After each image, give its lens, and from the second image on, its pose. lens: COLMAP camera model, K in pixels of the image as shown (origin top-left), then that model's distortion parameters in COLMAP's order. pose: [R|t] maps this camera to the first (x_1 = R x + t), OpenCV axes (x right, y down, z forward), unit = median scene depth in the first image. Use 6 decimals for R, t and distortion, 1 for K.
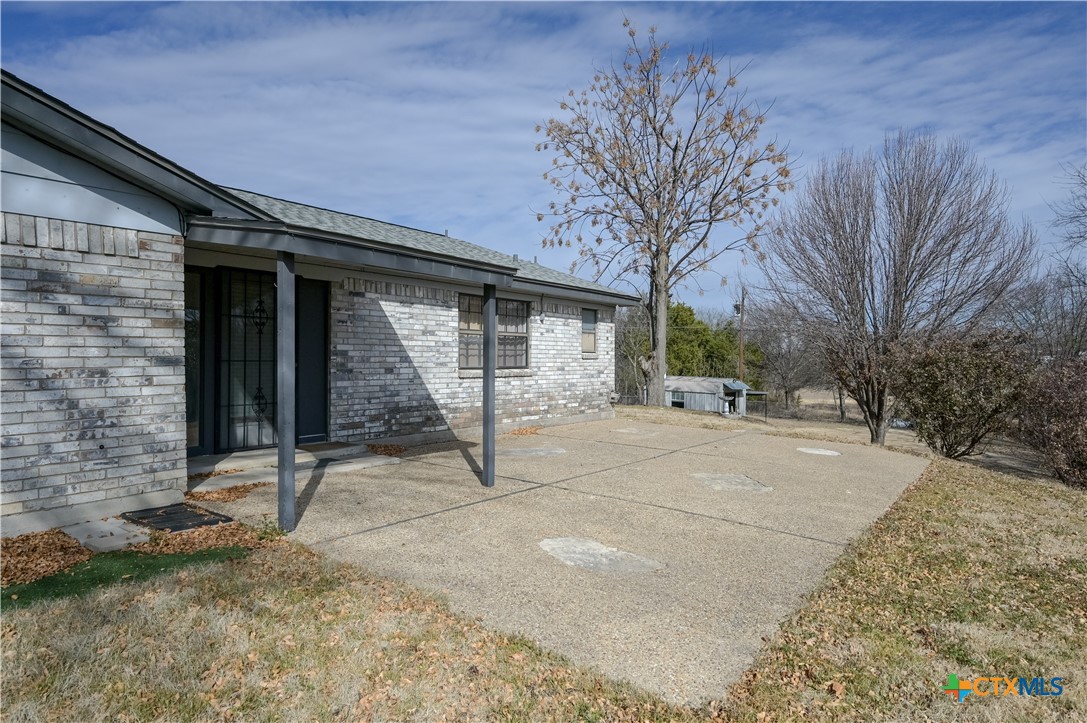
lens RADIAL K [[618.4, 0, 543.5], [0, 618.4, 361.5], [0, 0, 1]] dist [-0.006918, 0.000602]
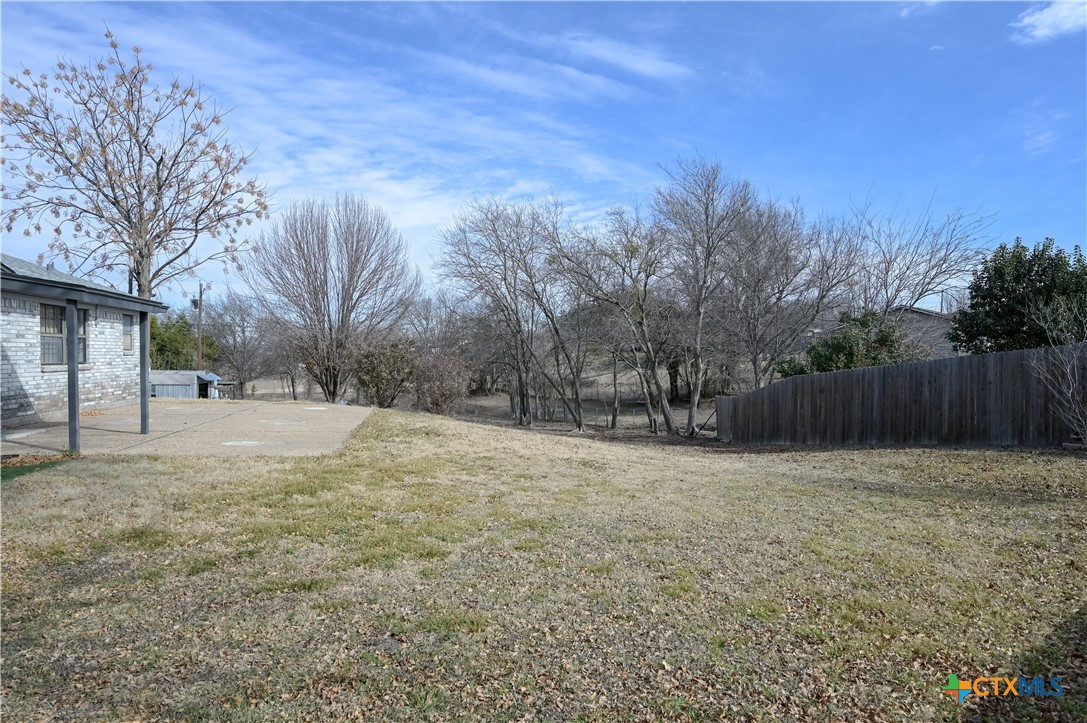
lens RADIAL K [[618.4, 0, 543.5], [0, 618.4, 361.5], [0, 0, 1]] dist [-0.006918, 0.000602]
pose [[0.658511, -0.018840, 0.752335, -0.277562], [0.009374, 0.999814, 0.016833, -0.004144], [-0.752513, -0.004032, 0.658566, -0.393430]]
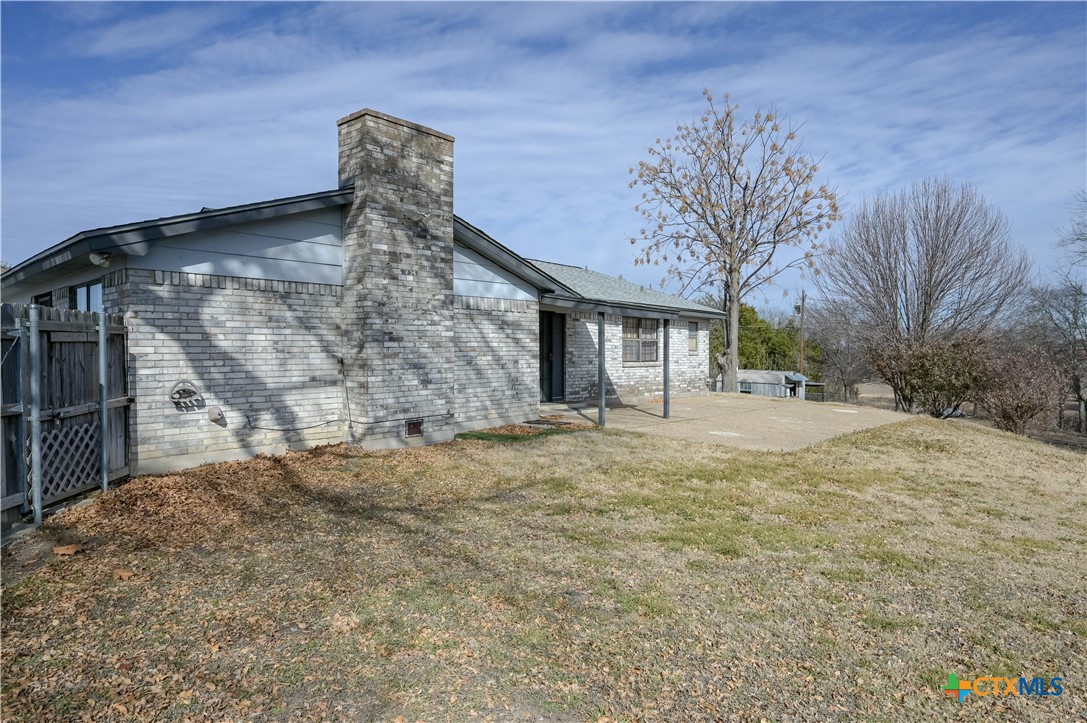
lens RADIAL K [[611.9, 0, 537.0], [0, 611.9, 367.1], [0, 0, 1]] dist [-0.032350, -0.000472]
pose [[0.994703, -0.003721, -0.102722, -0.135816], [0.005141, 0.999895, 0.013562, 0.002299], [0.102661, -0.014018, 0.994618, -0.457257]]
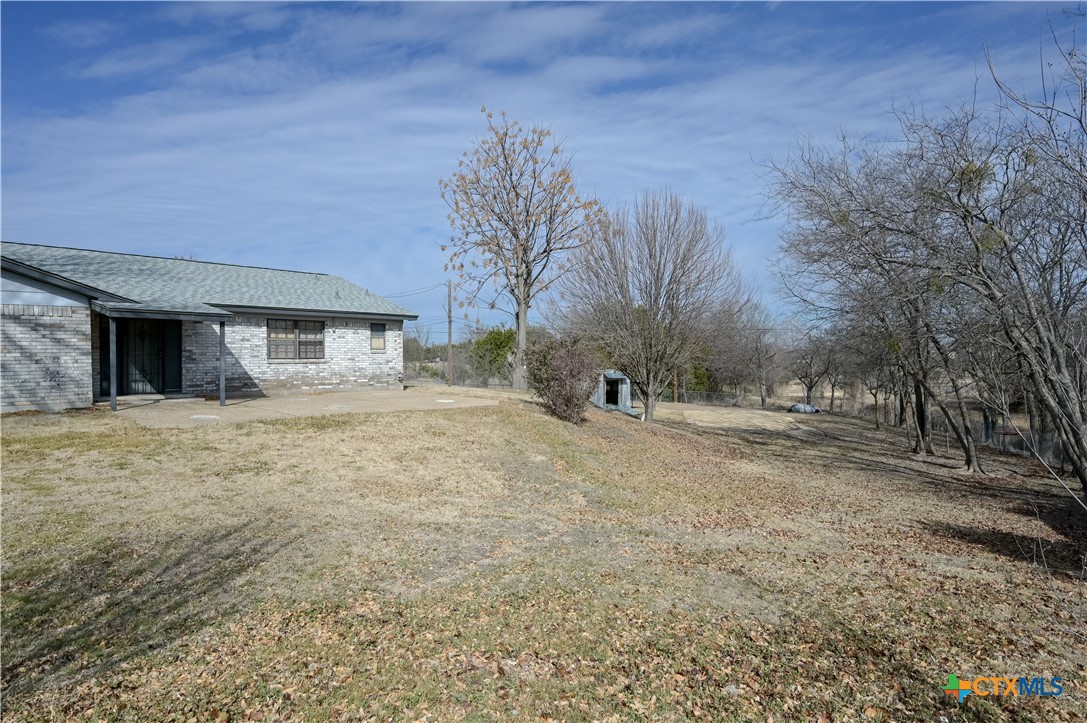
lens RADIAL K [[582.2, 0, 521.7], [0, 582.2, 341.9], [0, 0, 1]] dist [-0.028127, -0.000579]
pose [[0.993765, -0.010116, -0.111039, 0.574518], [0.006848, 0.999533, -0.029778, 0.012662], [0.111289, 0.028832, 0.993370, -0.465180]]
